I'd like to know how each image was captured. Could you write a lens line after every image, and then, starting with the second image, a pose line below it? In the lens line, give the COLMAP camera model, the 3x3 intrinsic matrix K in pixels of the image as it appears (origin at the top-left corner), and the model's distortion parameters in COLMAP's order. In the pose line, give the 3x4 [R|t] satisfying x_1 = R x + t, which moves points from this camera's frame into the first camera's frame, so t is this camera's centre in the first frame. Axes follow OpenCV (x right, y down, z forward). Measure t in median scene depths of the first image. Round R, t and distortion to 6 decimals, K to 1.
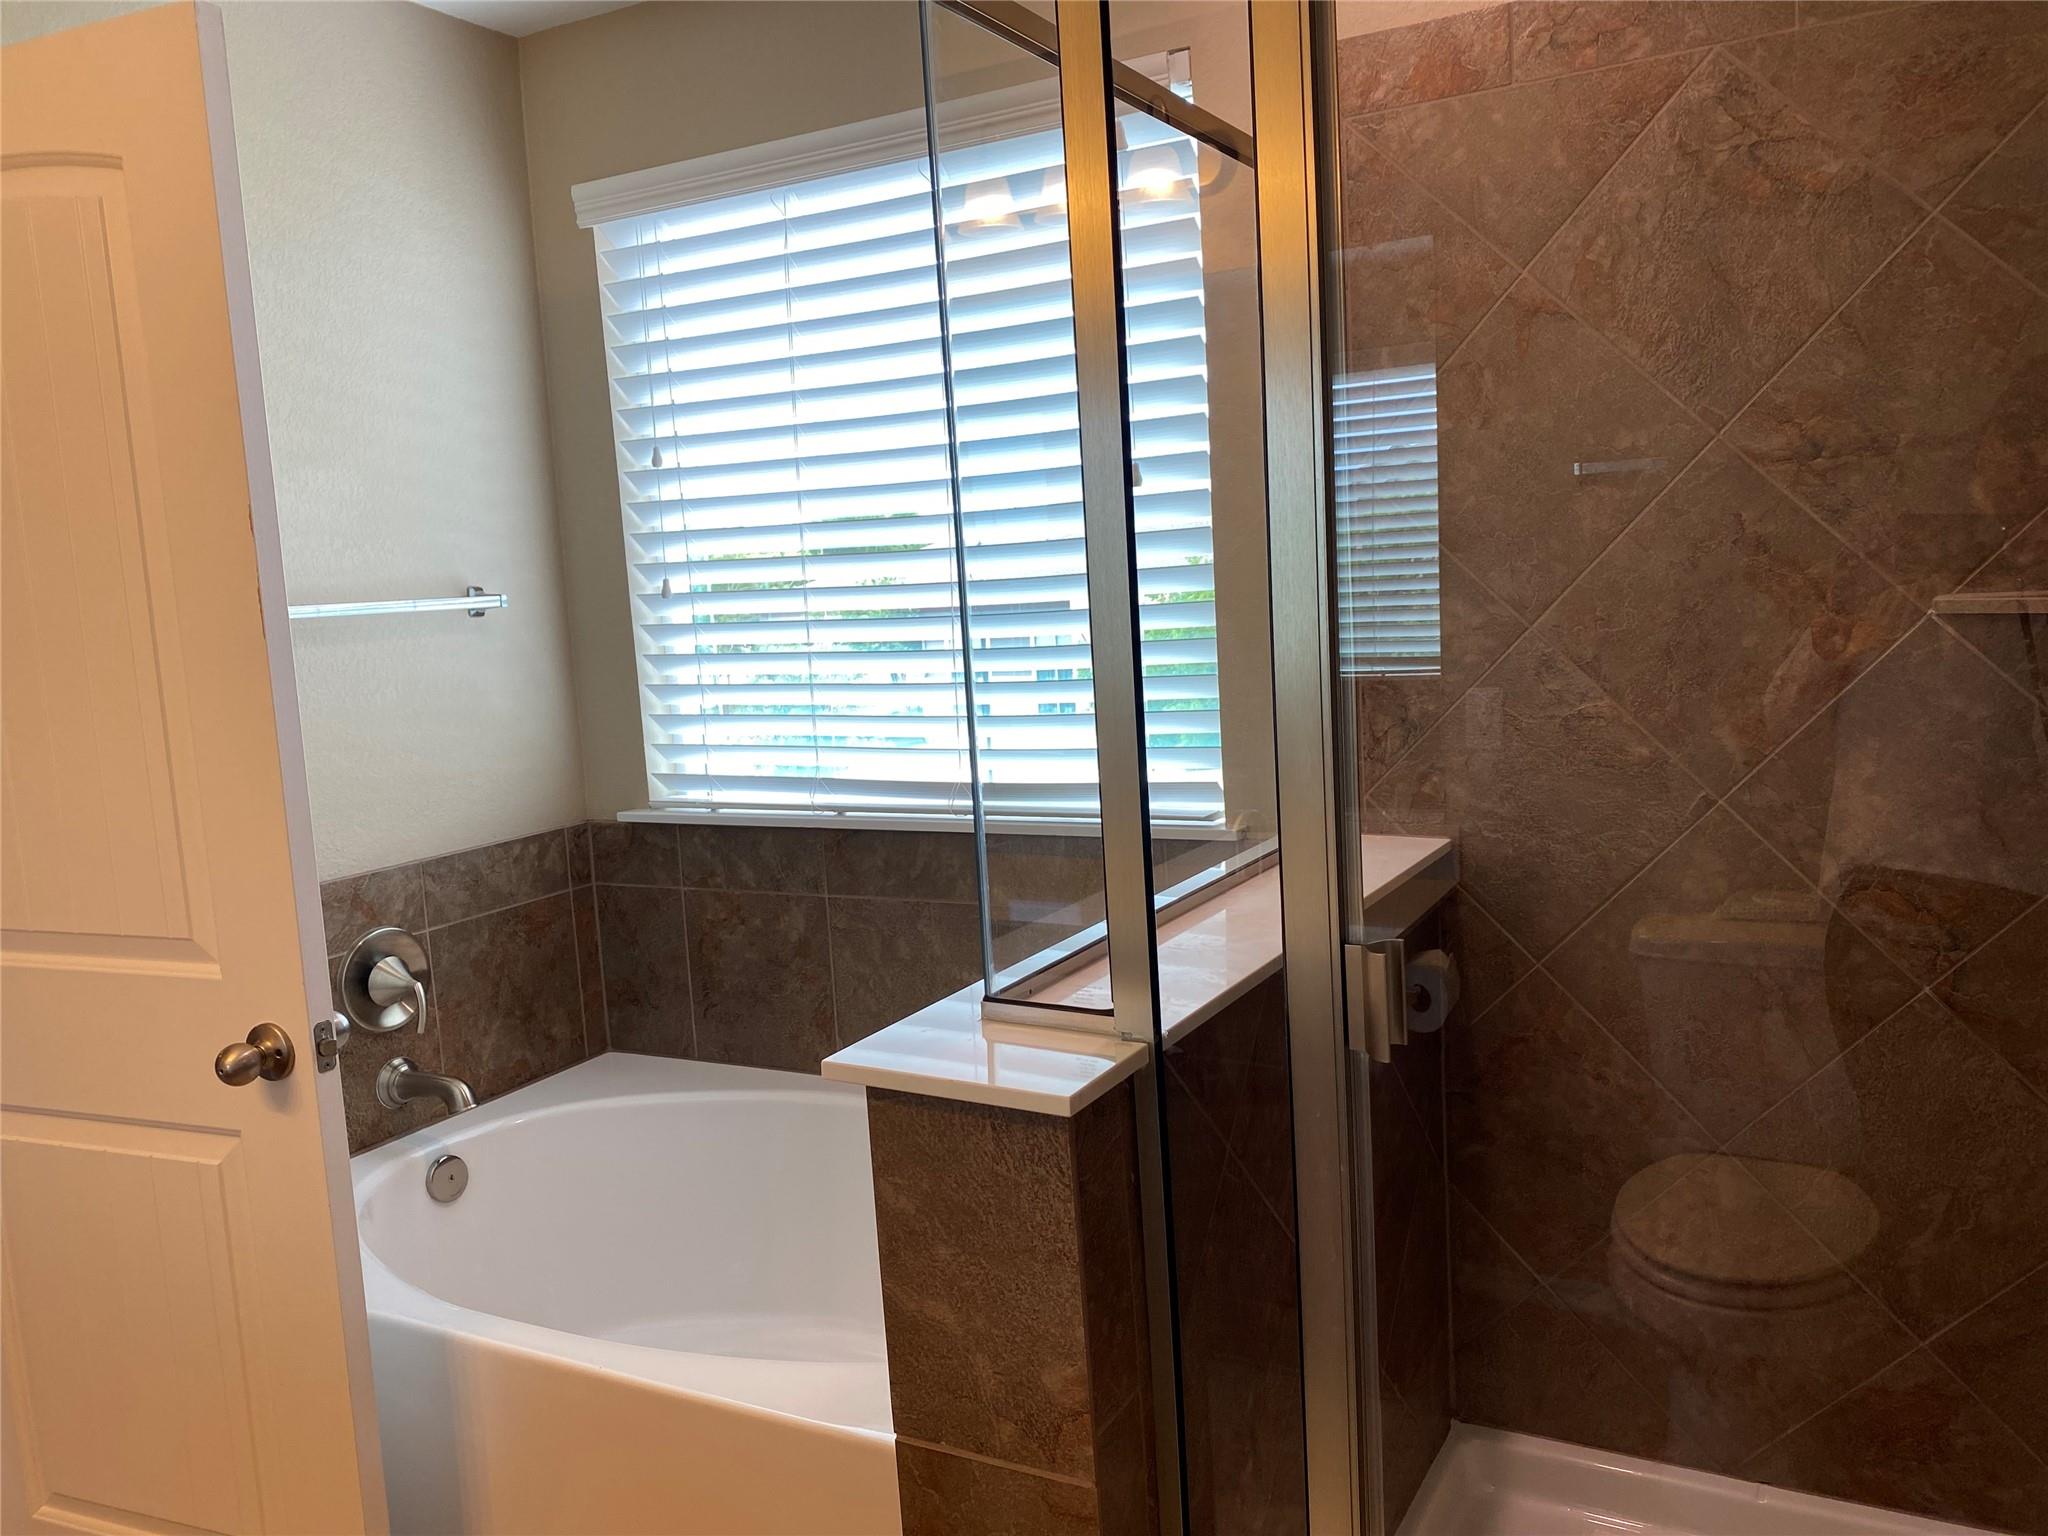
lens RADIAL K [[1611.1, 0, 1023.4], [0, 1611.1, 760.8], [0, 0, 1]] dist [0.066441, 0.001673]
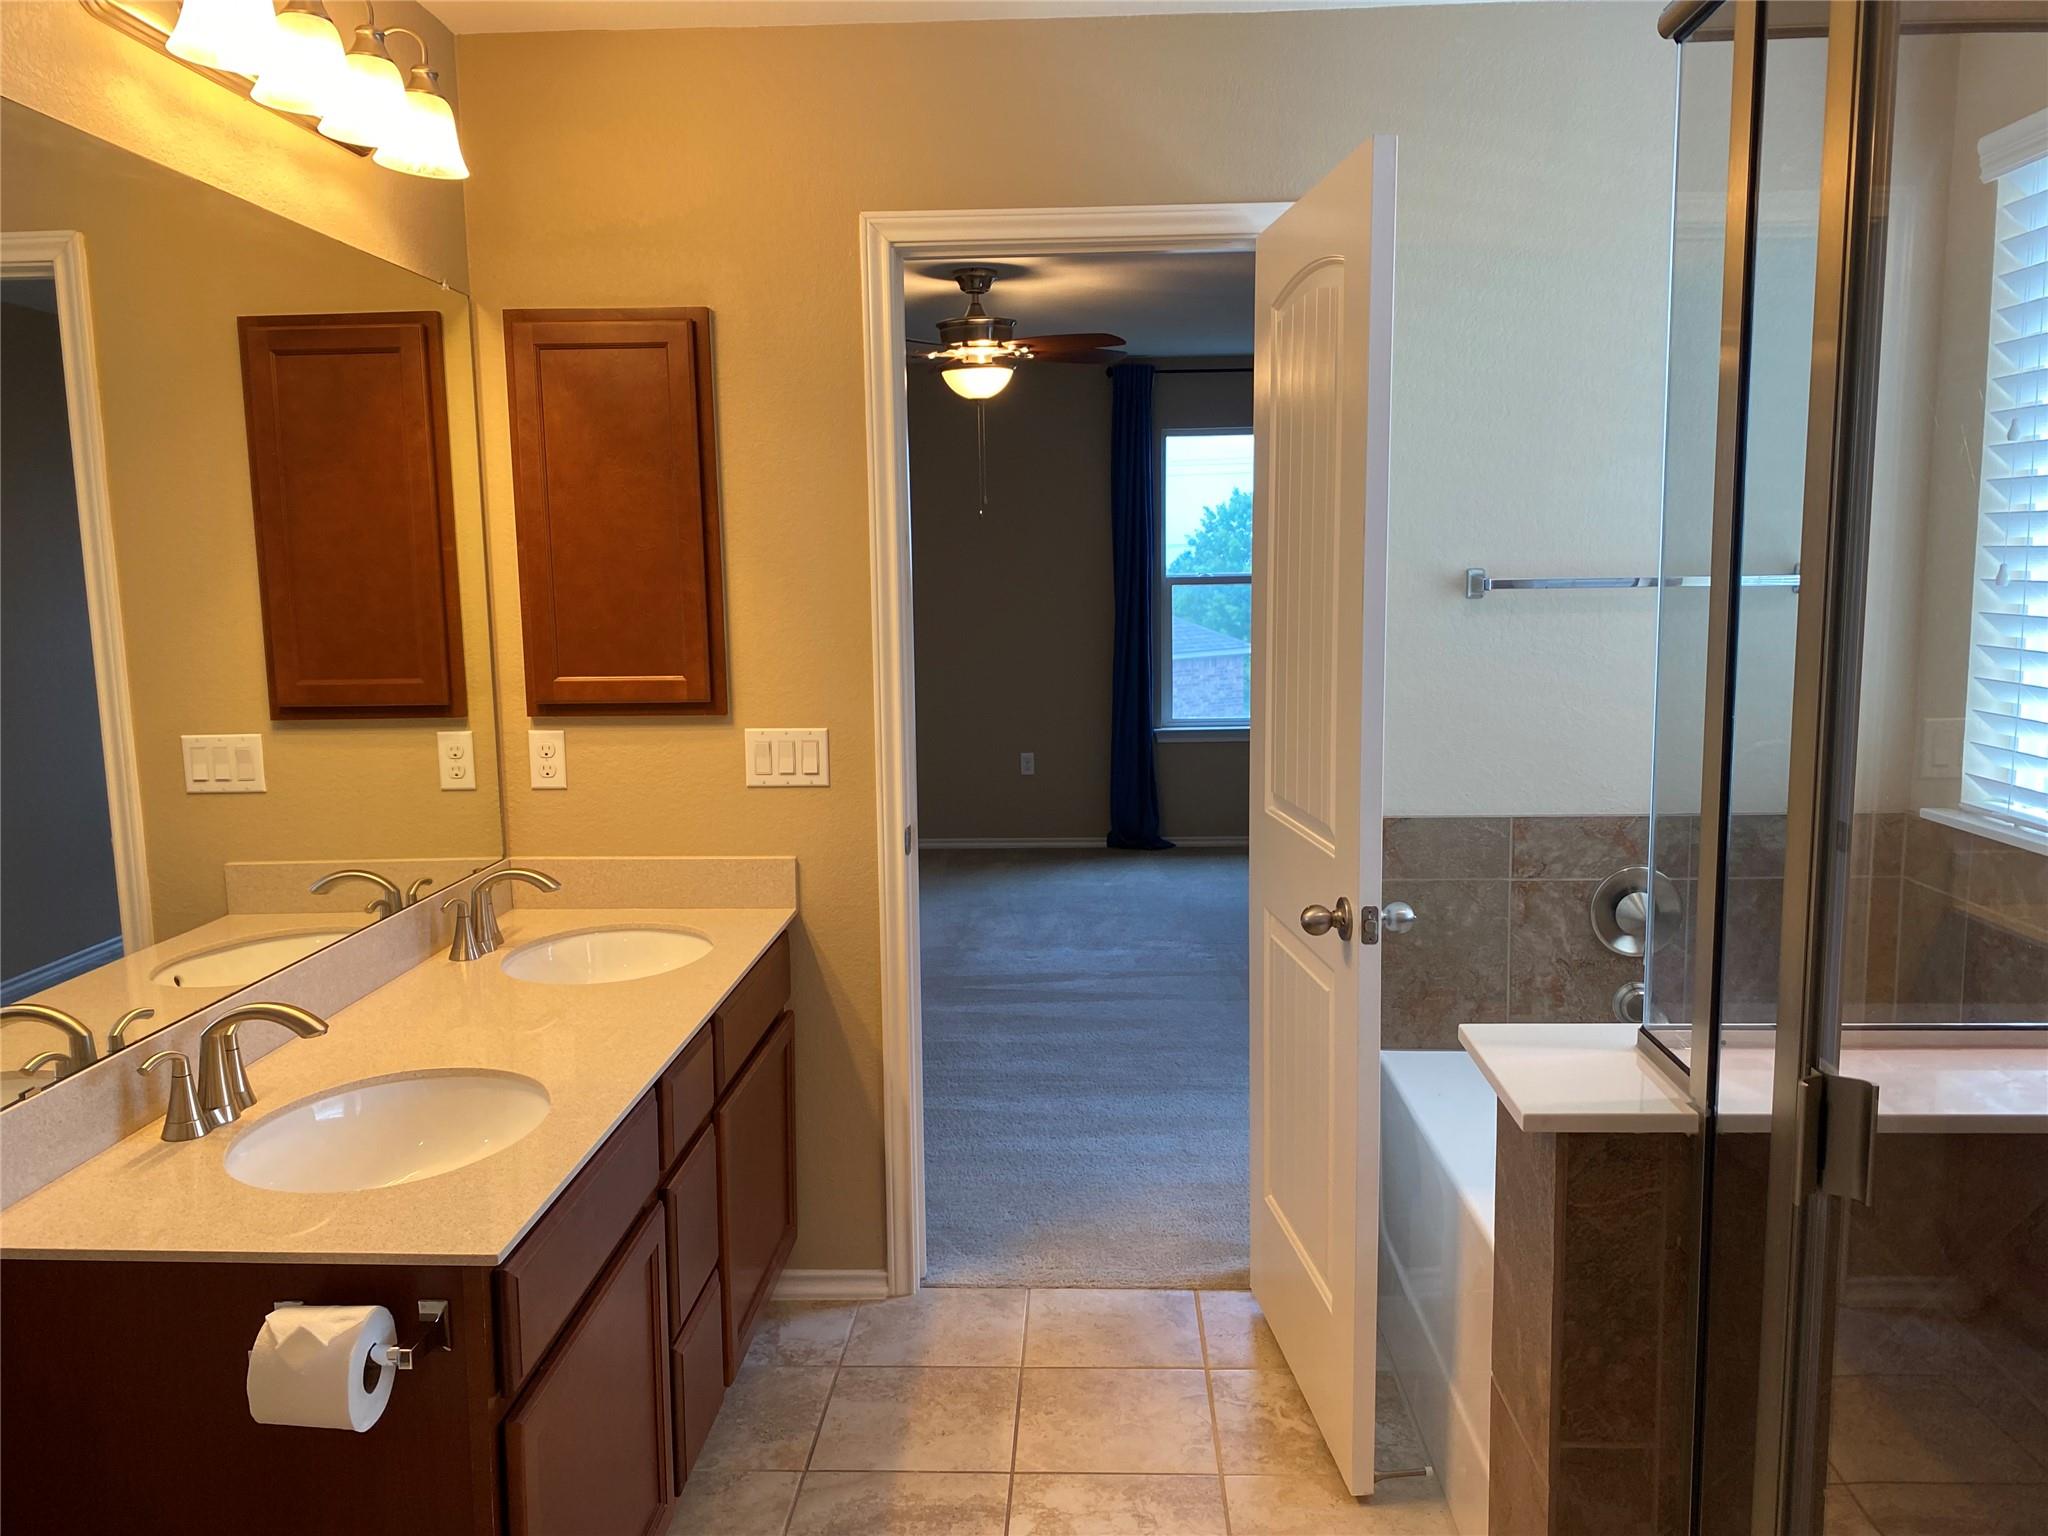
lens RADIAL K [[1611.1, 0, 1030.1], [0, 1611.1, 777.5], [0, 0, 1]] dist [0.066441, 0.001673]
pose [[0.446280, 0.173436, -0.877926, 0.386721], [-0.118104, 0.983873, 0.134330, -0.057781], [0.887066, 0.043738, 0.459567, 0.099682]]
